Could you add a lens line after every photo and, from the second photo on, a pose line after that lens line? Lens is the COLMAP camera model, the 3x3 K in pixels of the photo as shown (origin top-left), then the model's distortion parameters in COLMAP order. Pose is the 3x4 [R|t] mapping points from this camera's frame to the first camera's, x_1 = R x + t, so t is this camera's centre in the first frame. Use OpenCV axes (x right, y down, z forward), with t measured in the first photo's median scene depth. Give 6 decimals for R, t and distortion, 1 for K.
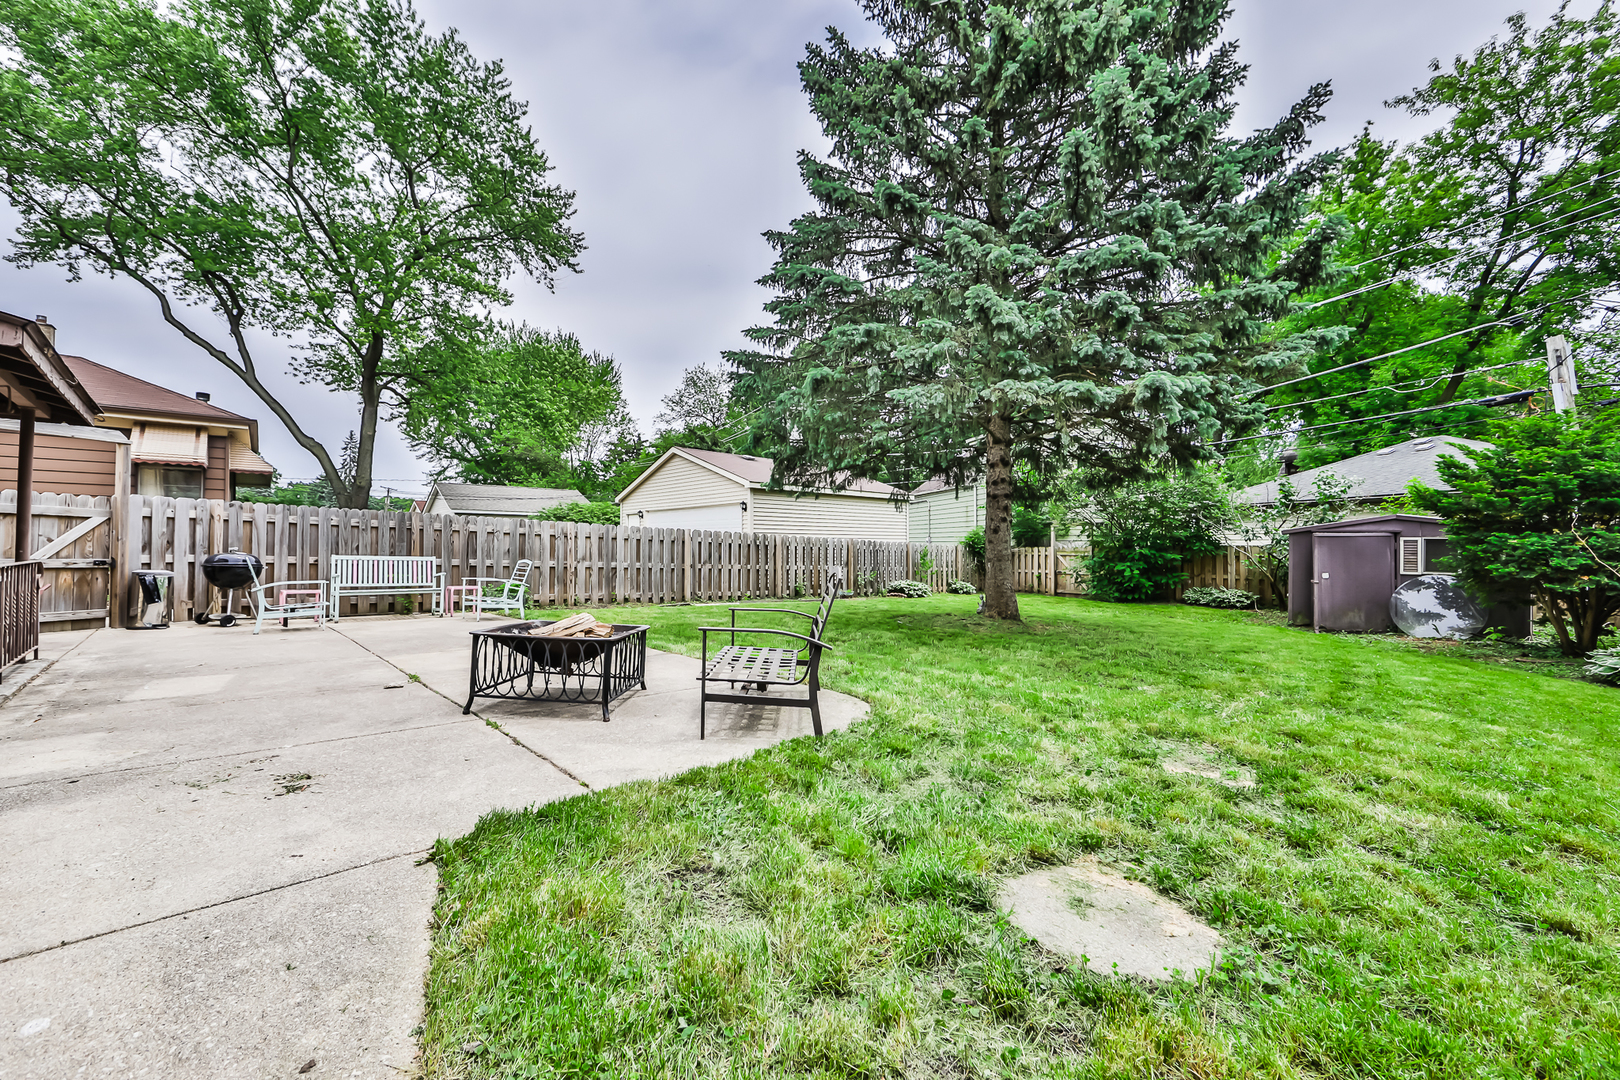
lens RADIAL K [[635.0, 0, 806.9], [0, 635.0, 537.4], [0, 0, 1]] dist [-0.009324, 0.000295]
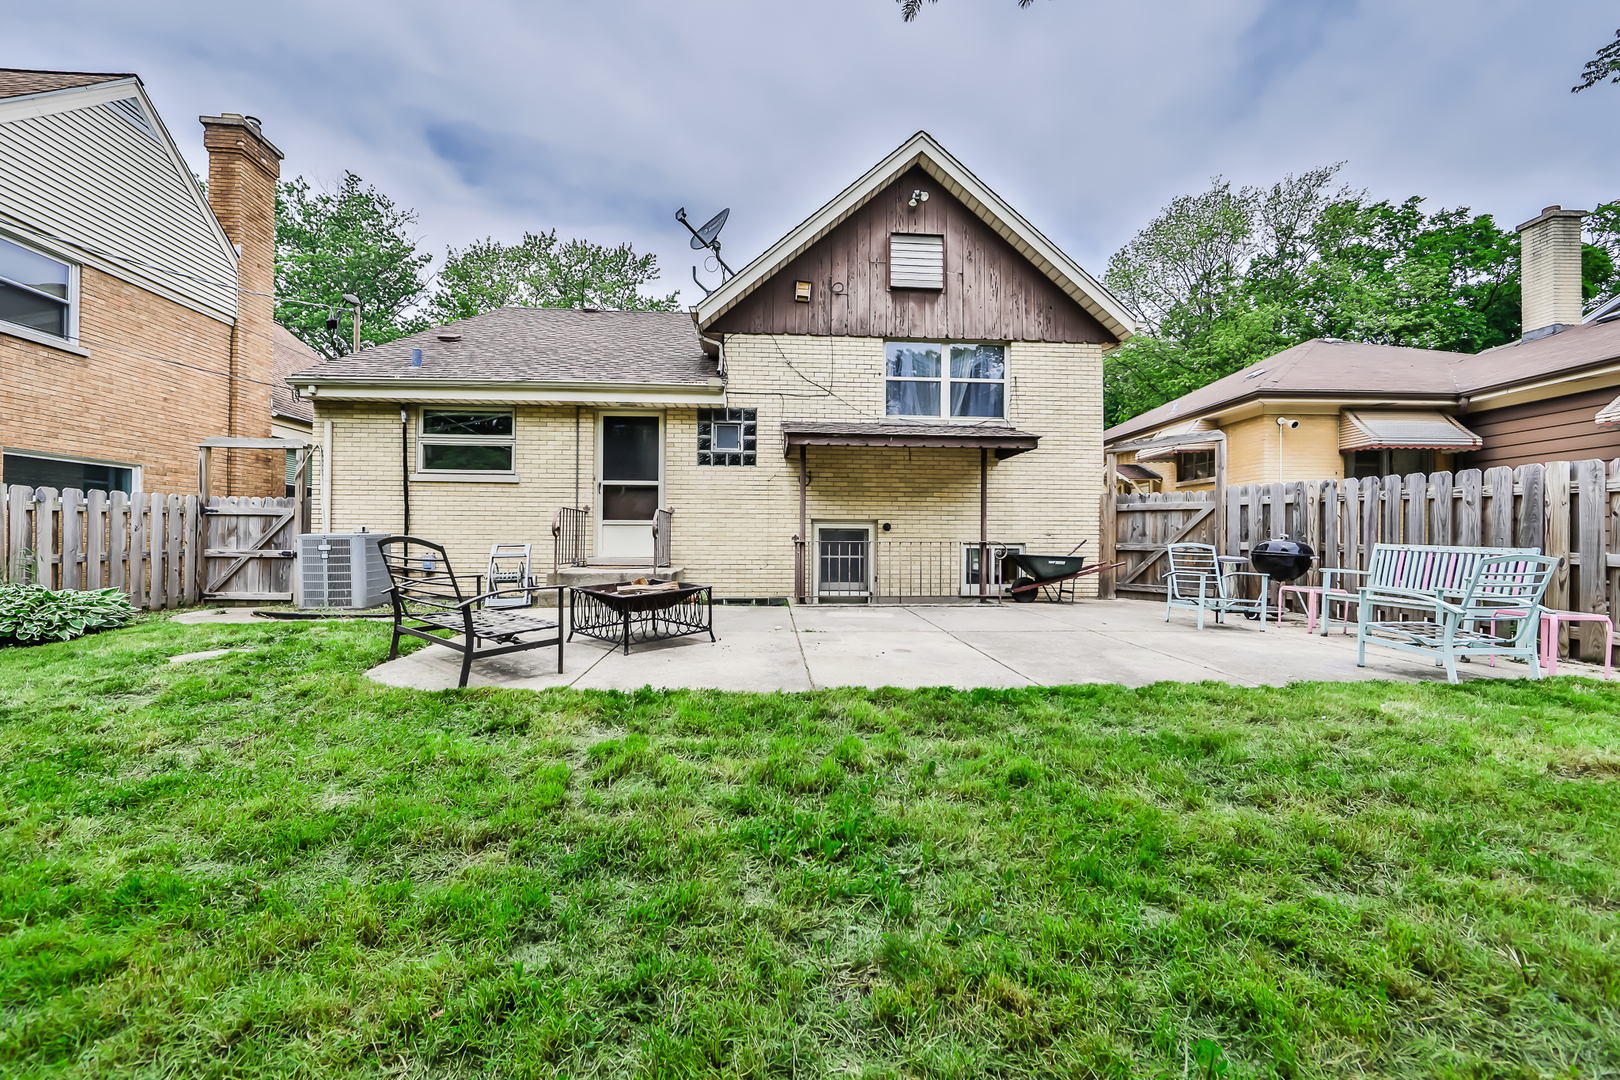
lens RADIAL K [[635.0, 0, 806.9], [0, 635.0, 537.4], [0, 0, 1]] dist [-0.009324, 0.000295]
pose [[-0.634255, -0.009323, -0.773067, 0.146900], [0.004395, 0.999868, -0.015664, 0.022681], [0.773111, -0.013332, -0.634131, 0.750472]]
